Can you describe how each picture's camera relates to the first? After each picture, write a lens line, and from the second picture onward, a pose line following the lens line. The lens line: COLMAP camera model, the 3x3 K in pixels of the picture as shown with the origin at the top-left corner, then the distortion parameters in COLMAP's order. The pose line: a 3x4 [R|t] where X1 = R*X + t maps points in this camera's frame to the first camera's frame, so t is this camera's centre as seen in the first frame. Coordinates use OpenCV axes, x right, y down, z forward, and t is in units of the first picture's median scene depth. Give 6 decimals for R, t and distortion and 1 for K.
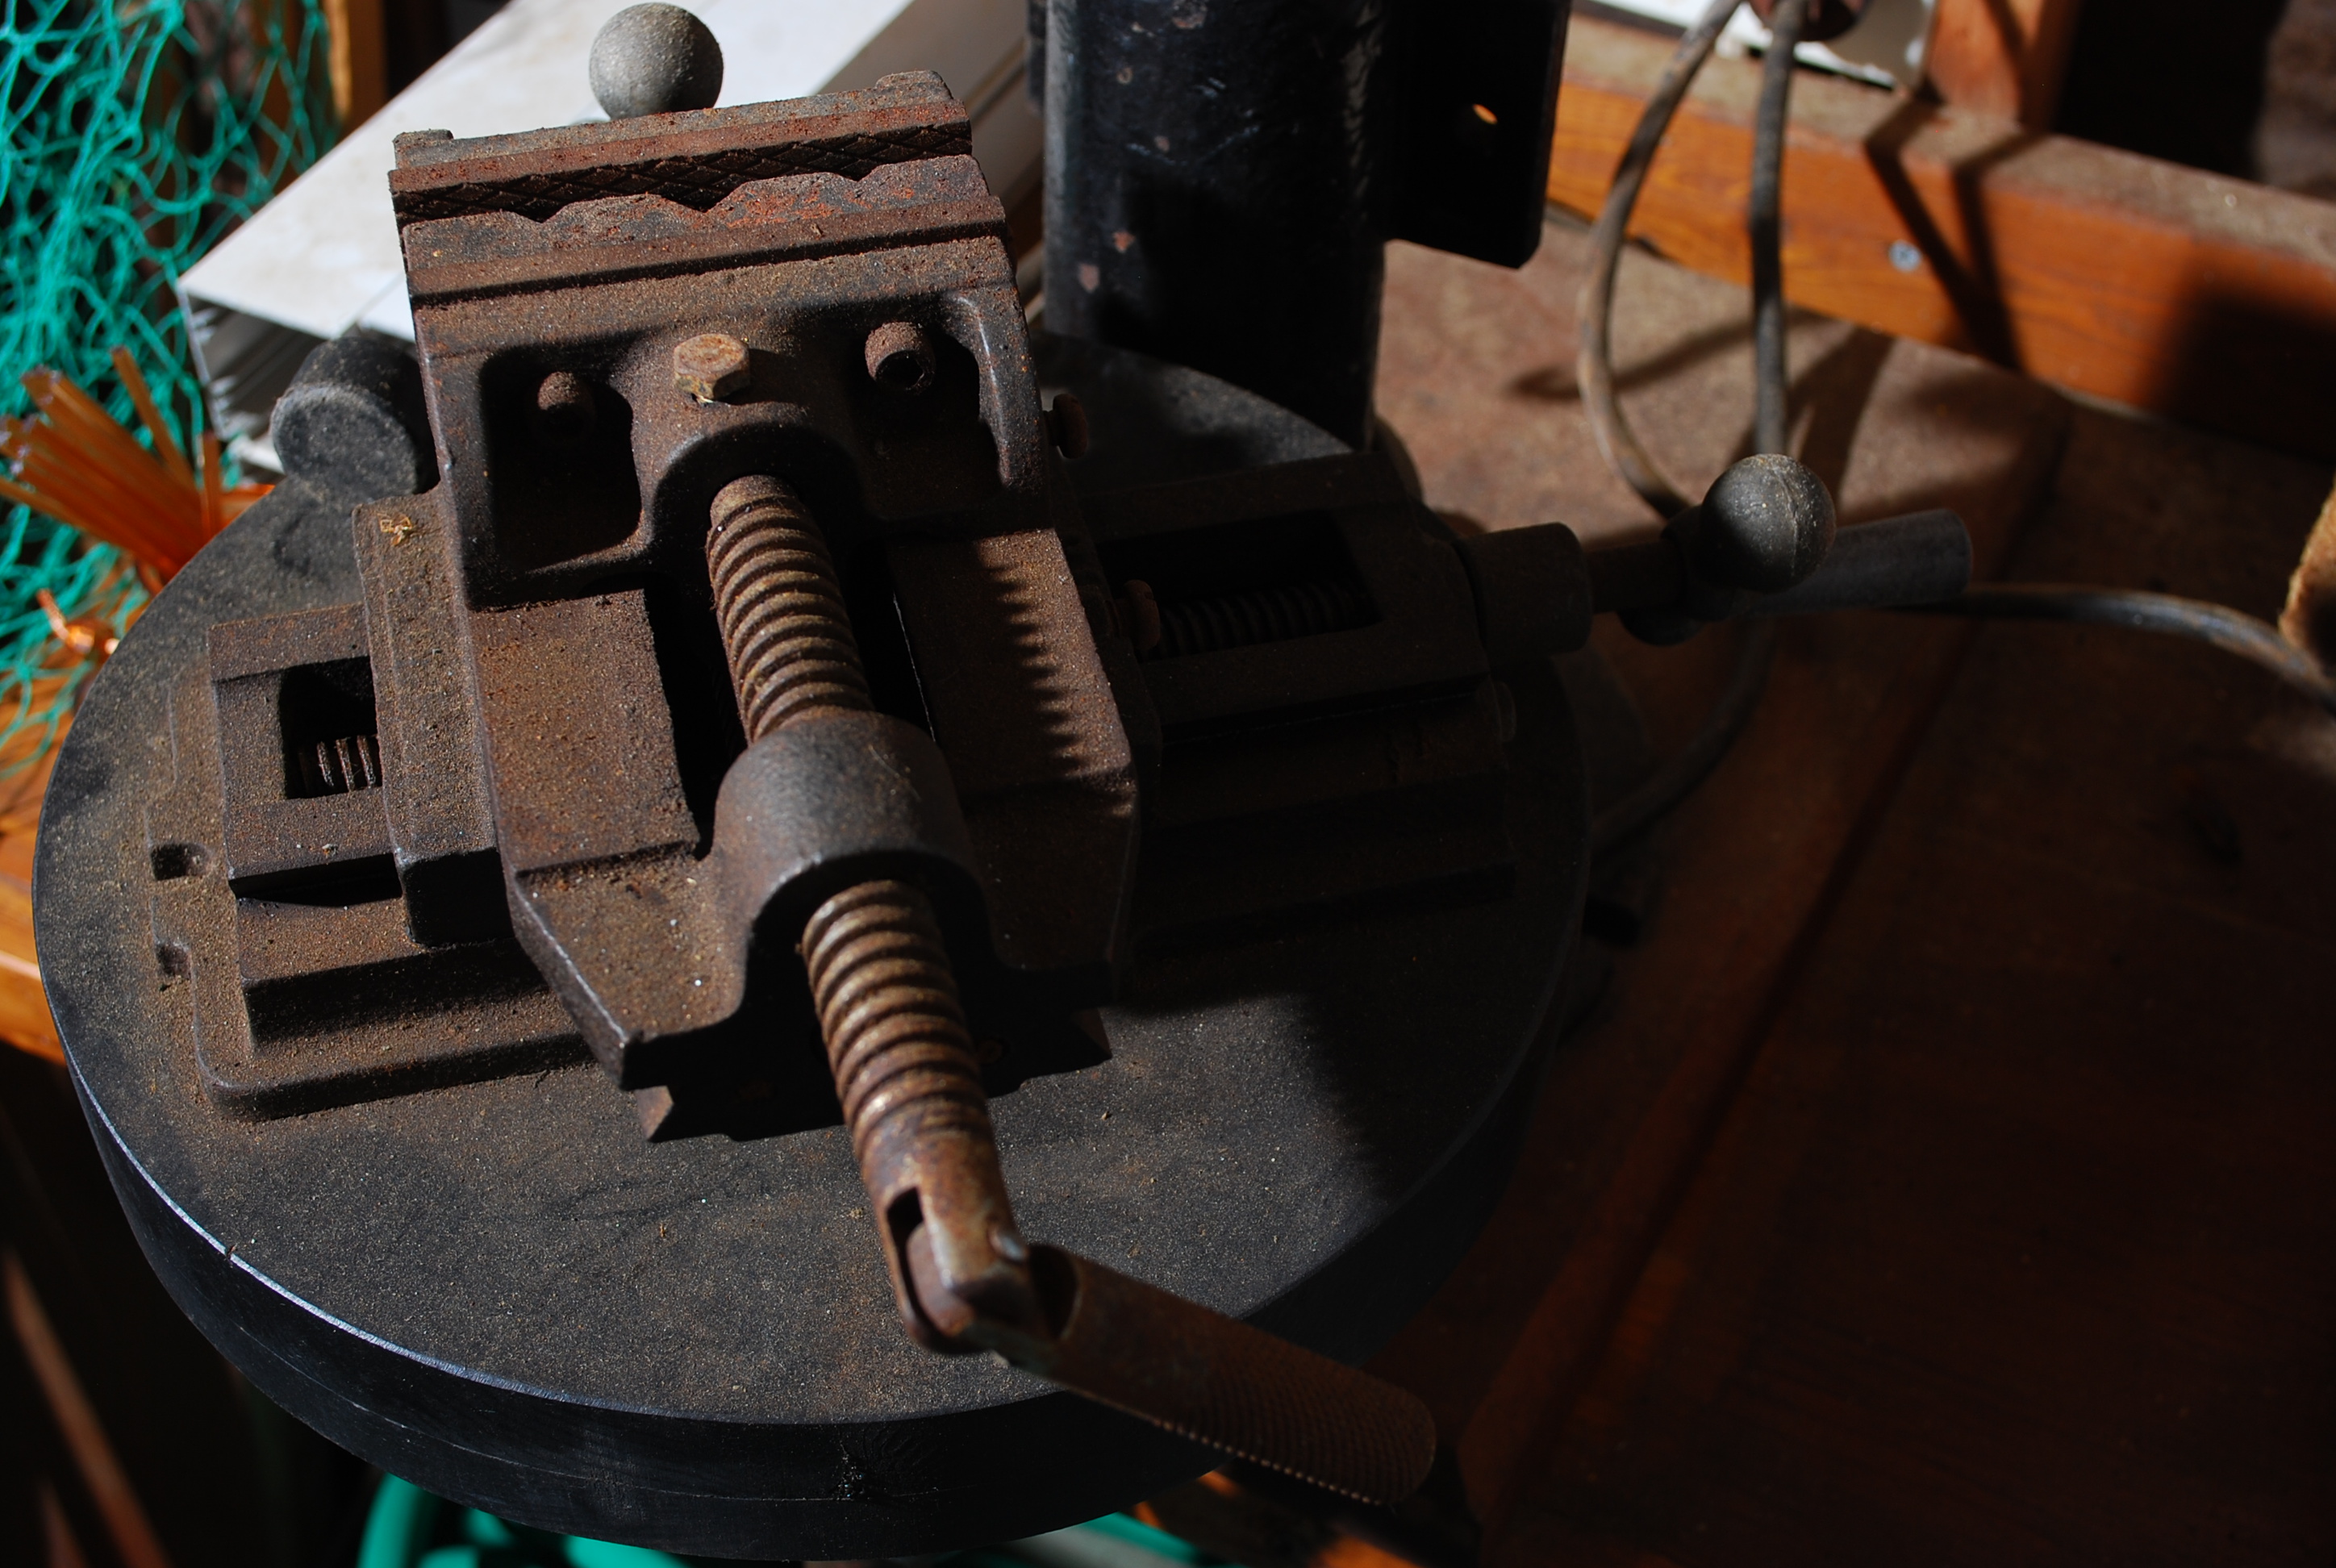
lens RADIAL K [[3157.0, 0, 1168.0], [0, 3157.0, 784.0], [0, 0, 1]] dist [-0.039238, 0.000371]
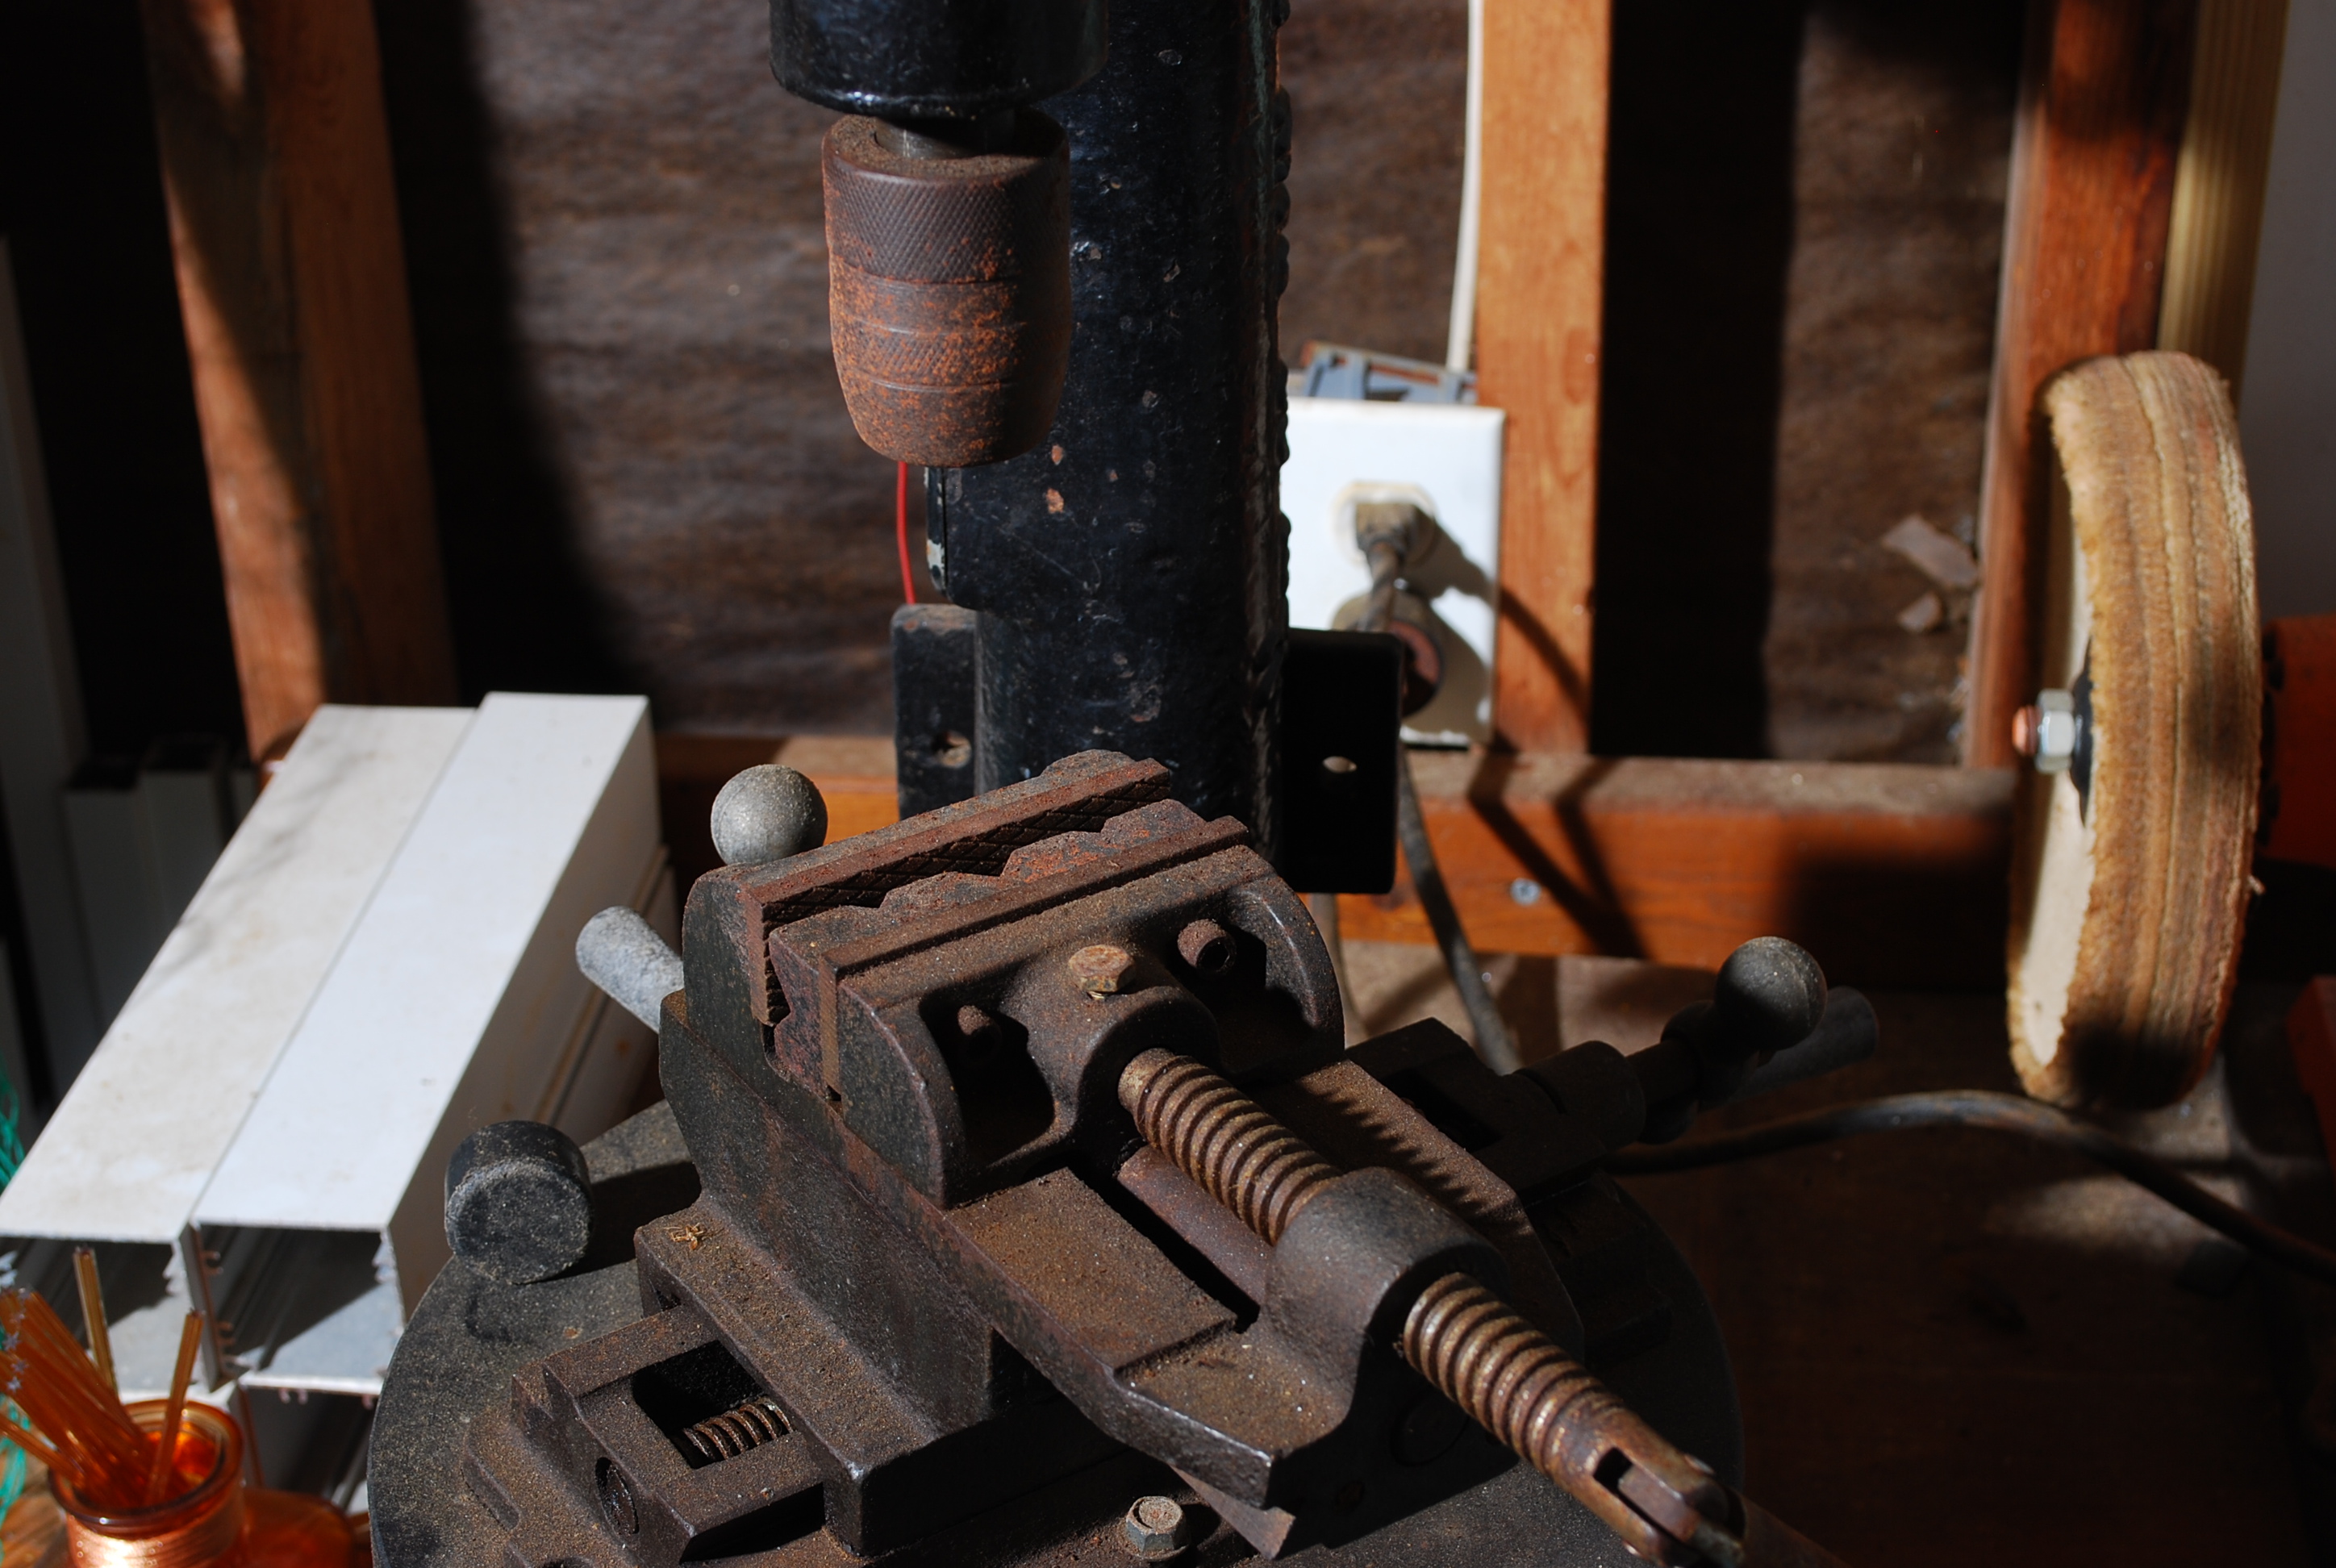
lens RADIAL K [[3758.4, 0, 1168.0], [0, 3758.4, 784.0], [0, 0, 1]] dist [0.005652, 0.005326]
pose [[0.943370, -0.186422, 0.274409, -0.428364], [0.253602, 0.938516, -0.234251, 0.127027], [-0.213867, 0.290576, 0.932645, -0.338521]]
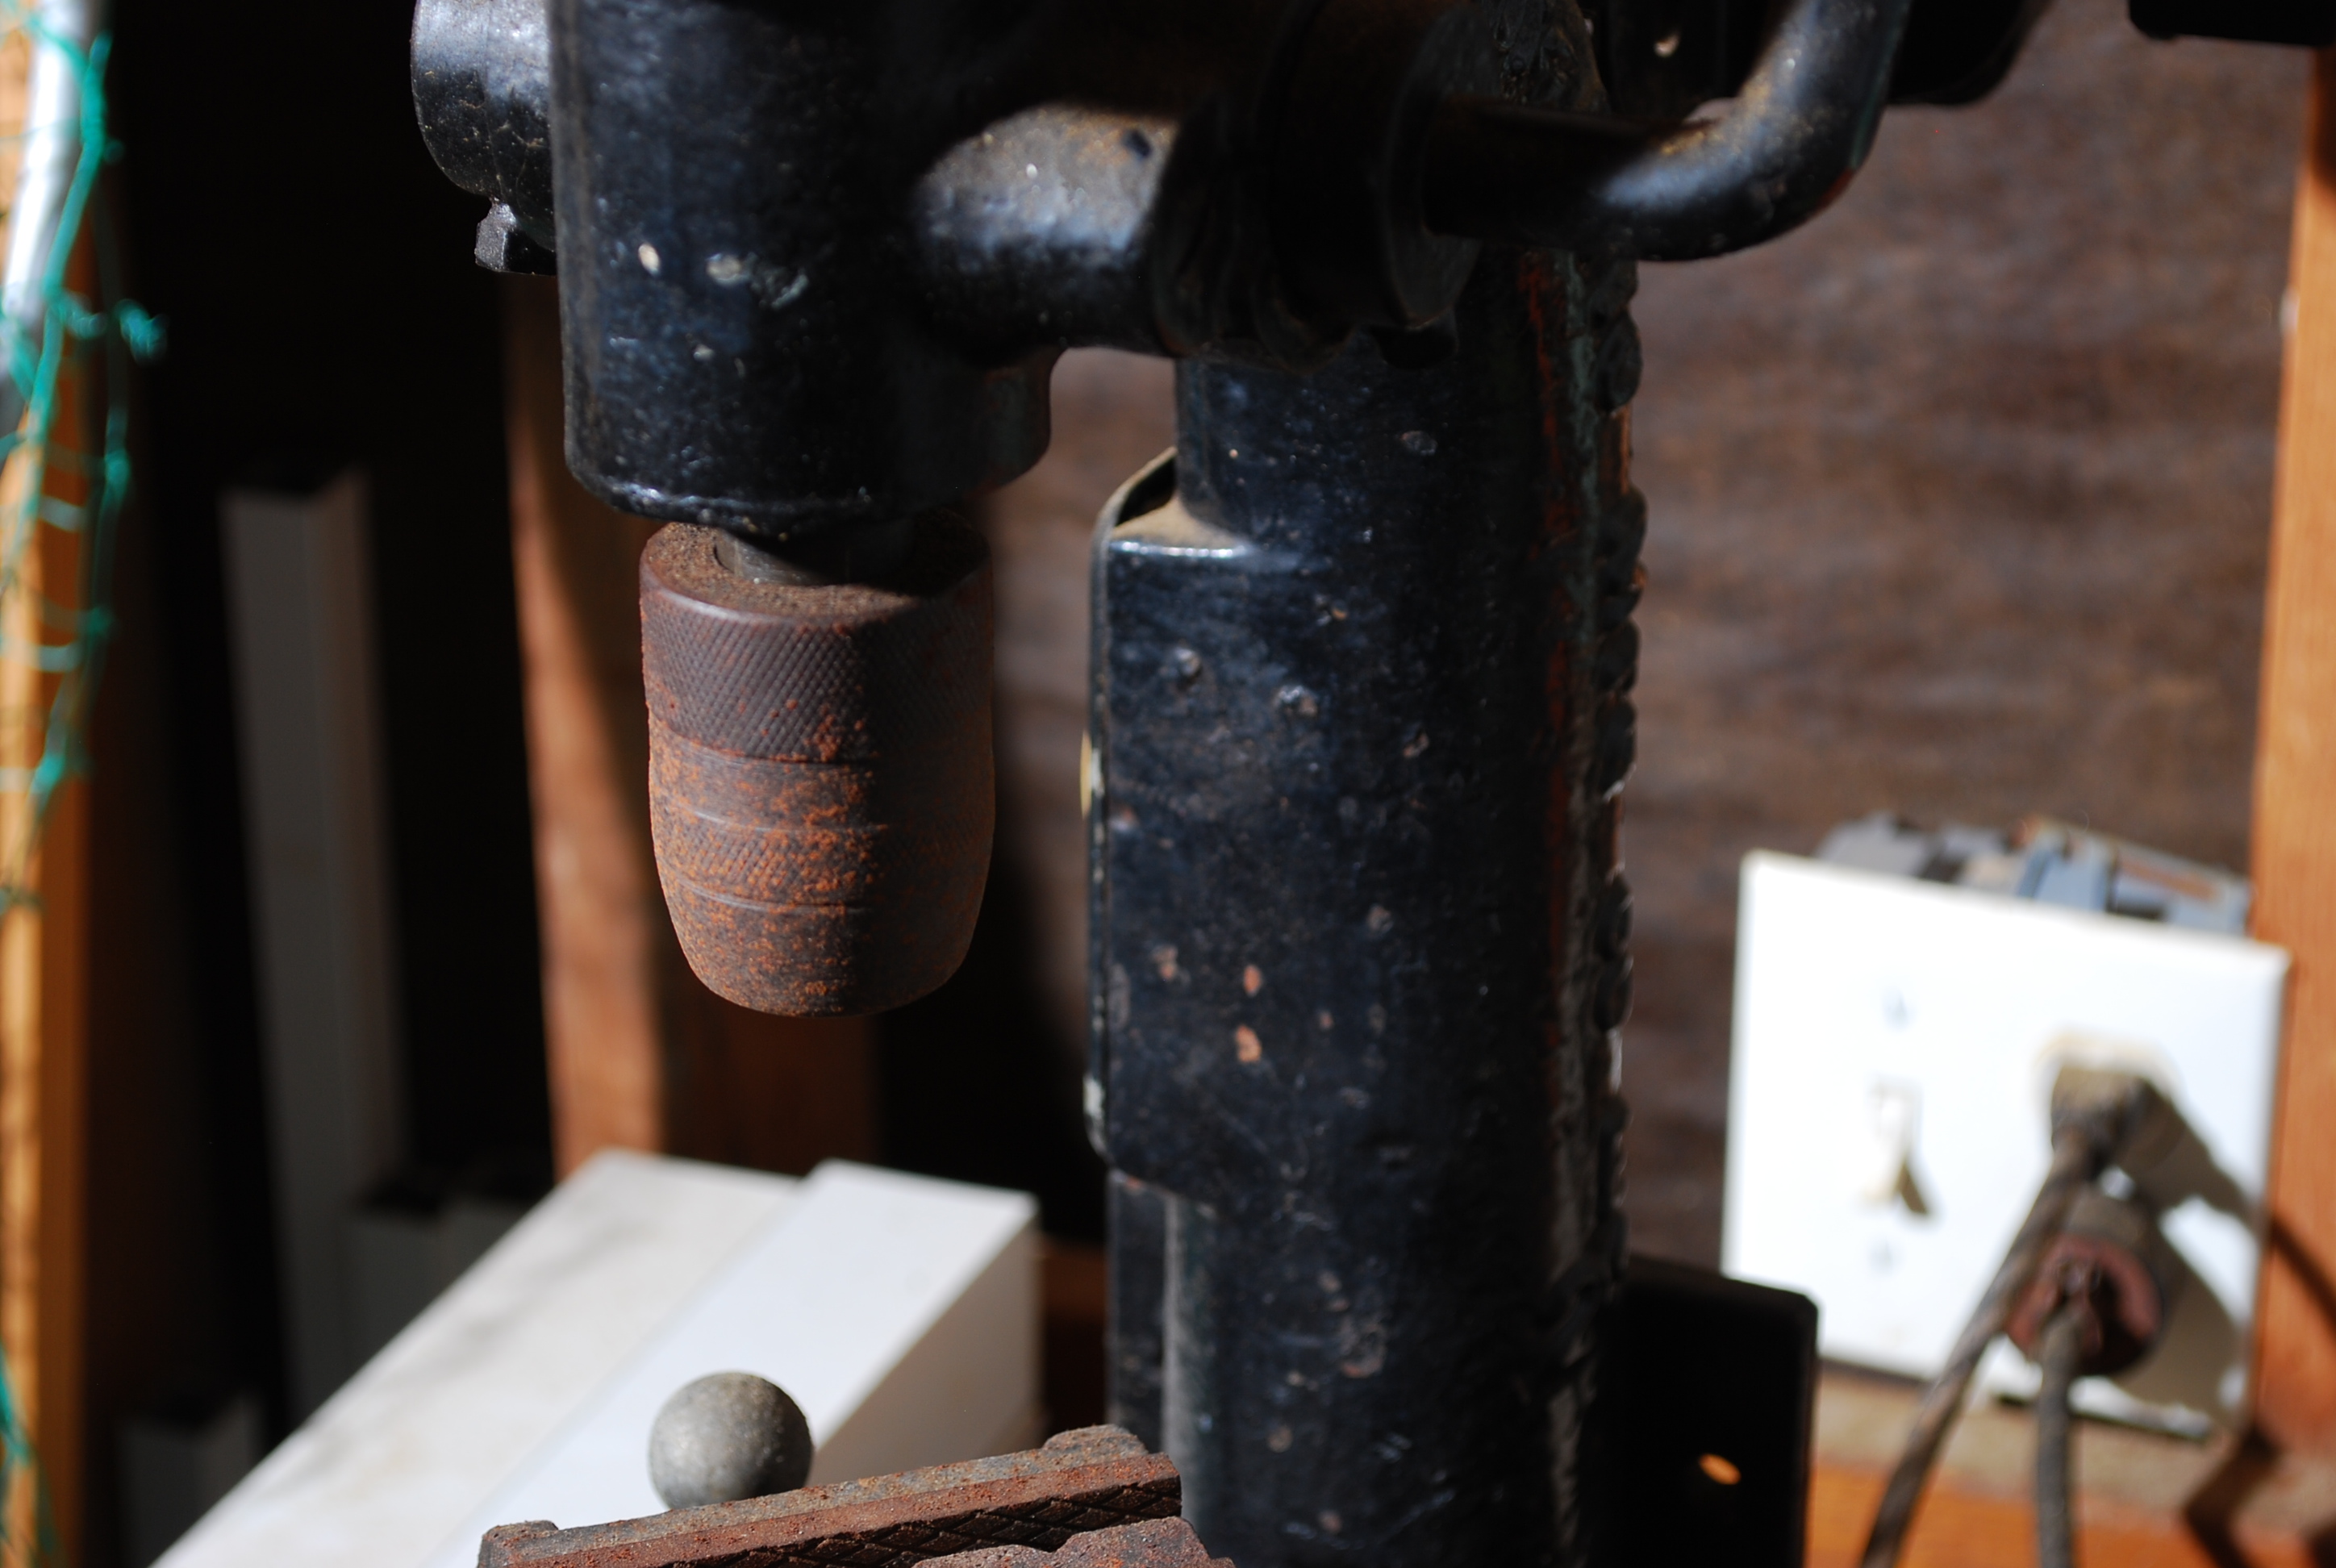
lens RADIAL K [[5223.3, 0, 1175.7], [0, 5223.3, 813.9], [0, 0, 1]] dist [0.030707, 0.045774]
pose [[0.997859, -0.046466, 0.046027, -0.110016], [0.059727, 0.934165, -0.351808, 0.106746], [-0.026650, 0.353804, 0.934940, -0.341411]]
